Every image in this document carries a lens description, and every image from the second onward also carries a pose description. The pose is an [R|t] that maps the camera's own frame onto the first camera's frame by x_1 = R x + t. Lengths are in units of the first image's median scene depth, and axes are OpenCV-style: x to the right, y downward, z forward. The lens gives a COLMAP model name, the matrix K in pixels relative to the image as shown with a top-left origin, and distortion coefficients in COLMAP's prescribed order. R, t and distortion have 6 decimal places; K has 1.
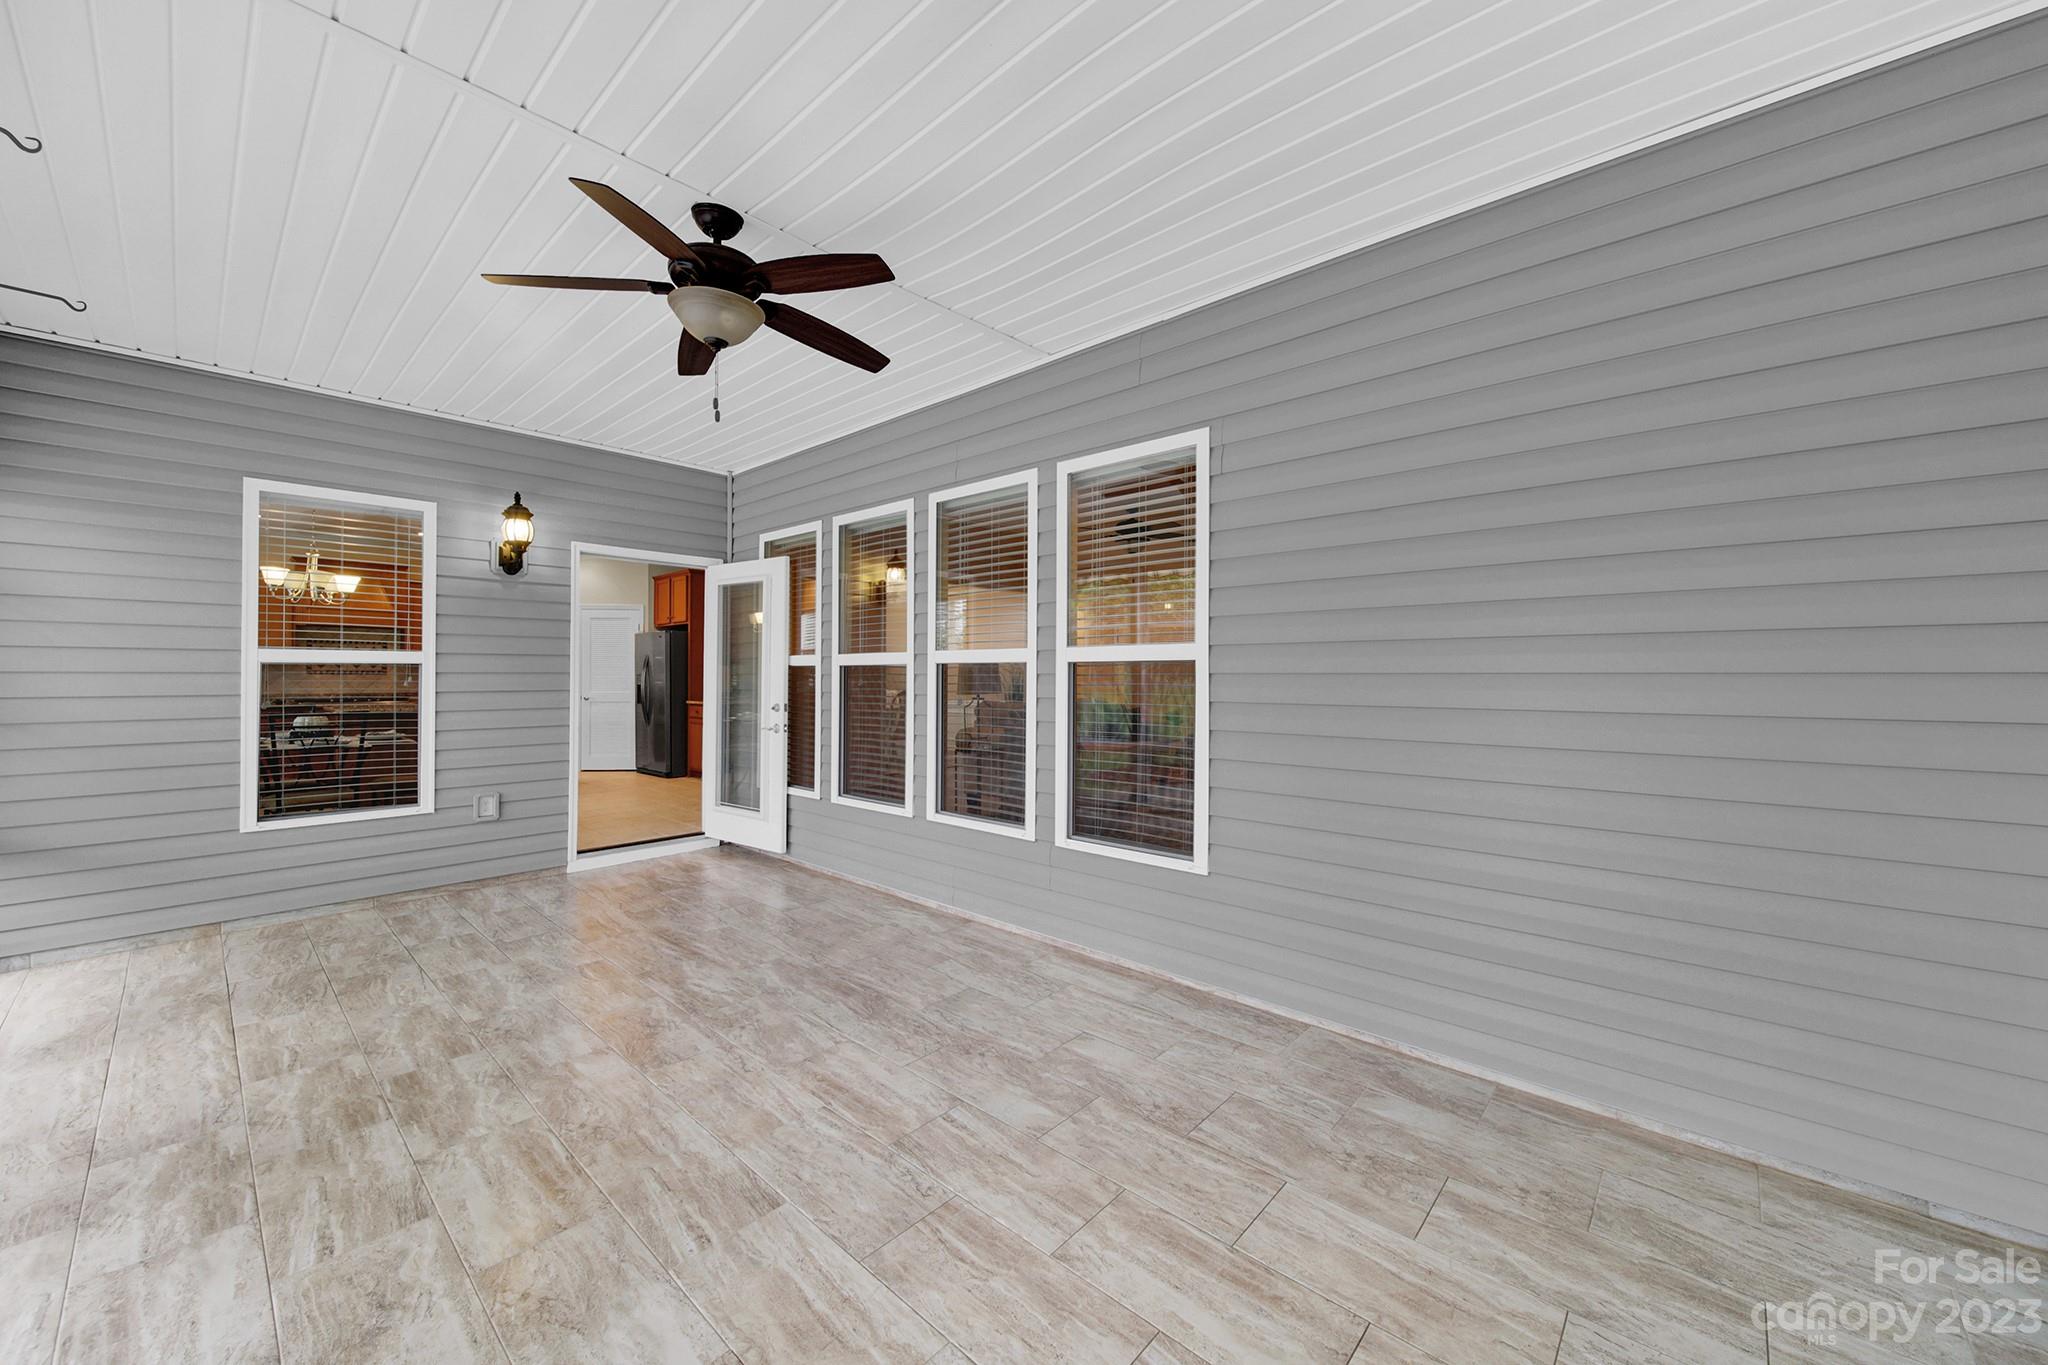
lens RADIAL K [[738.9, 0, 1025.3], [0, 738.9, 673.6], [0, 0, 1]] dist [-0.000520, -0.000393]
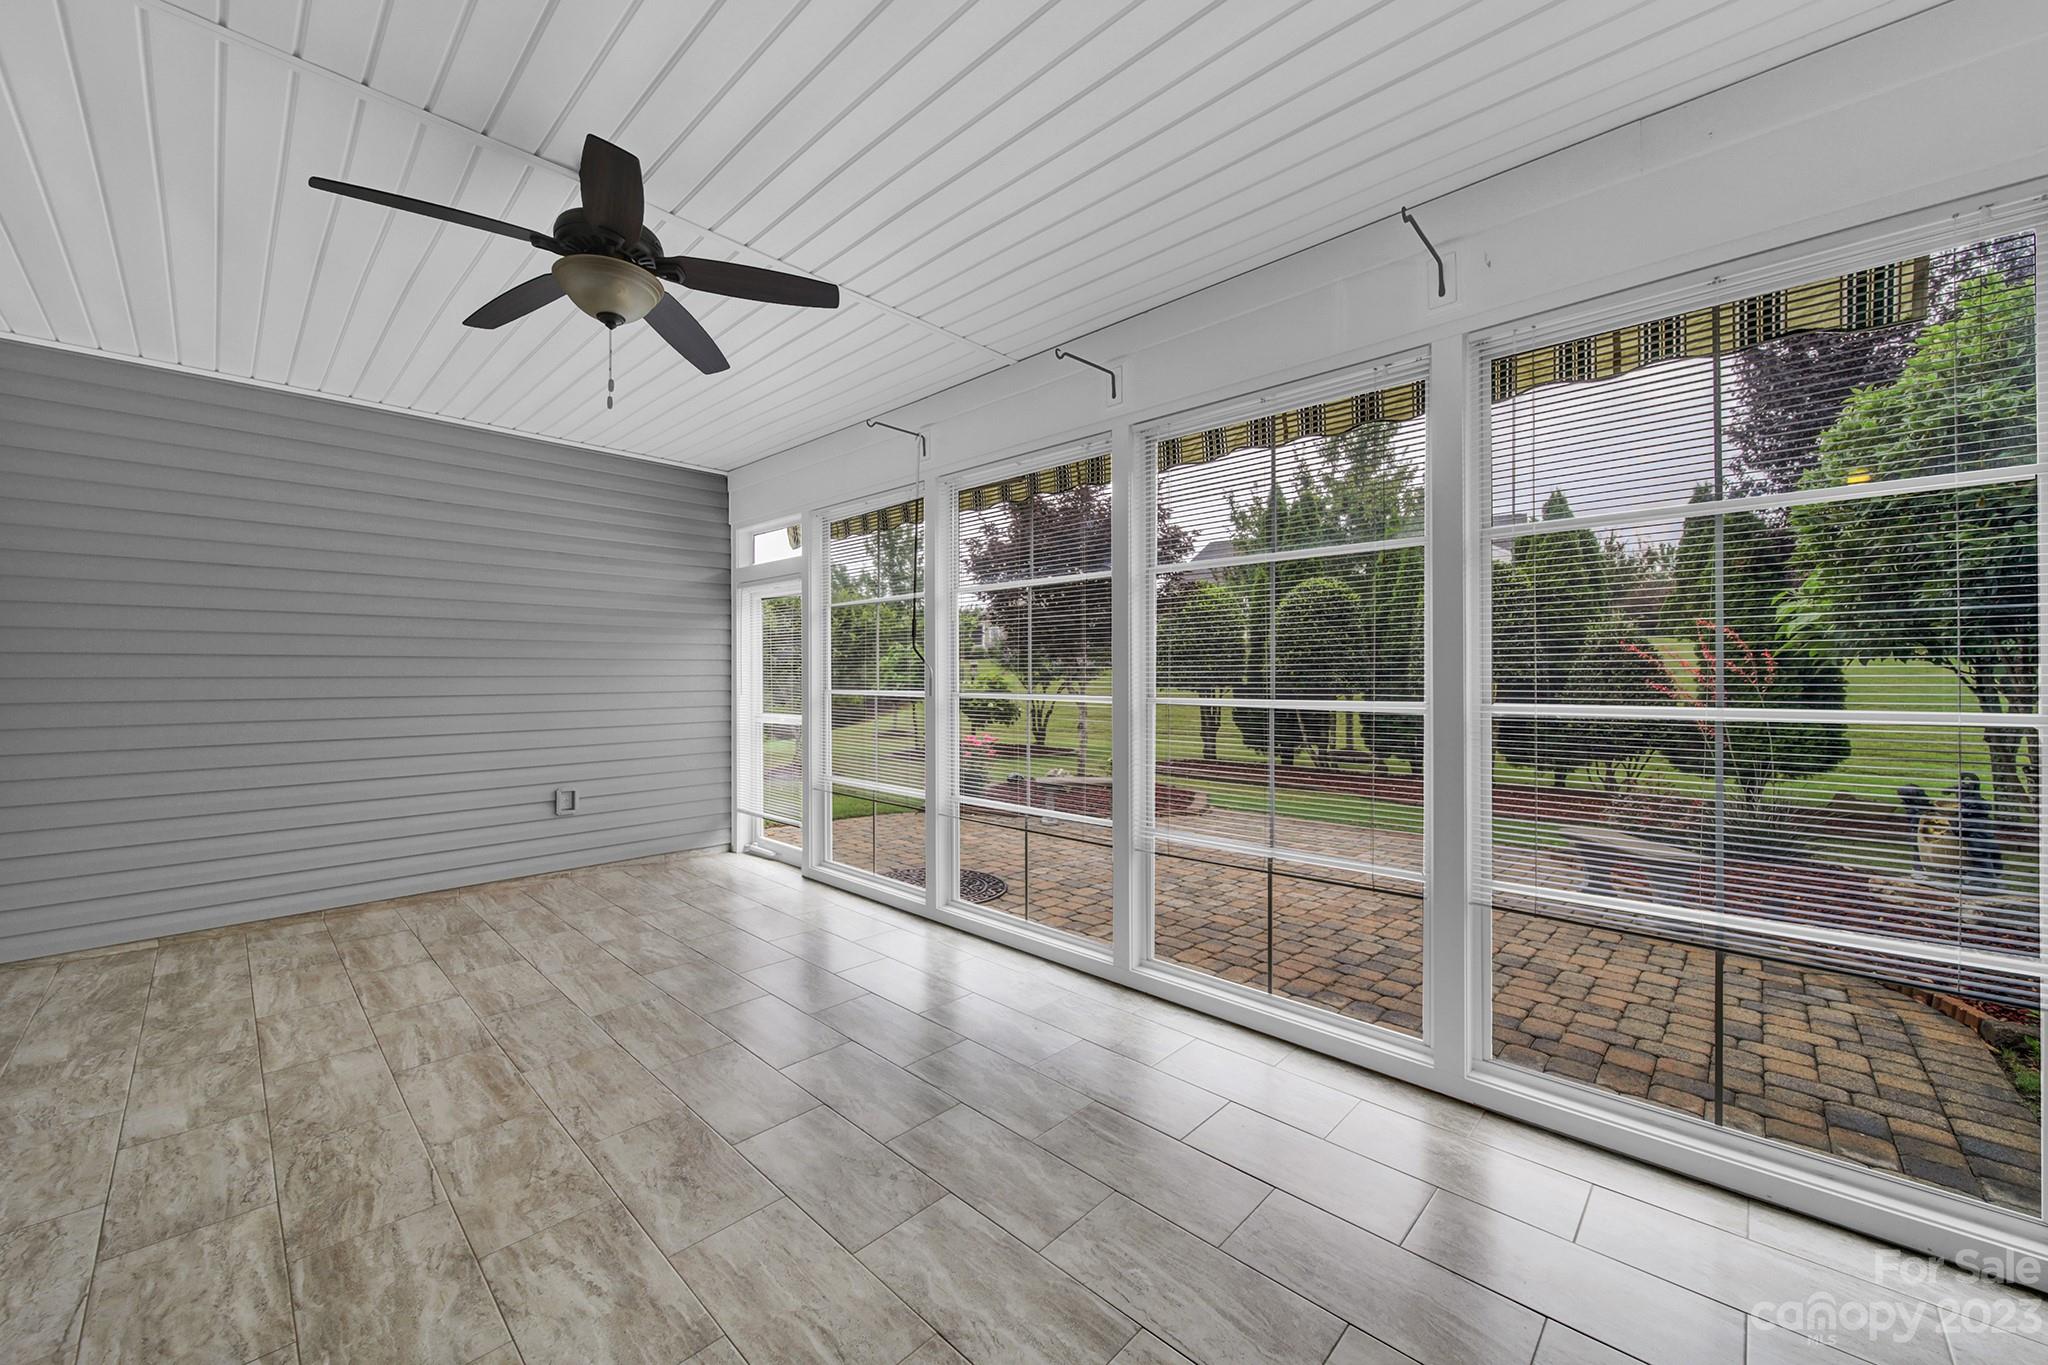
lens RADIAL K [[738.9, 0, 1025.3], [0, 738.9, 673.6], [0, 0, 1]] dist [-0.000520, -0.000393]
pose [[-0.999854, 0.000248, 0.017079, -0.998328], [0.000150, 0.999984, -0.005693, -0.002838], [-0.017080, -0.005690, -0.999838, 2.004738]]
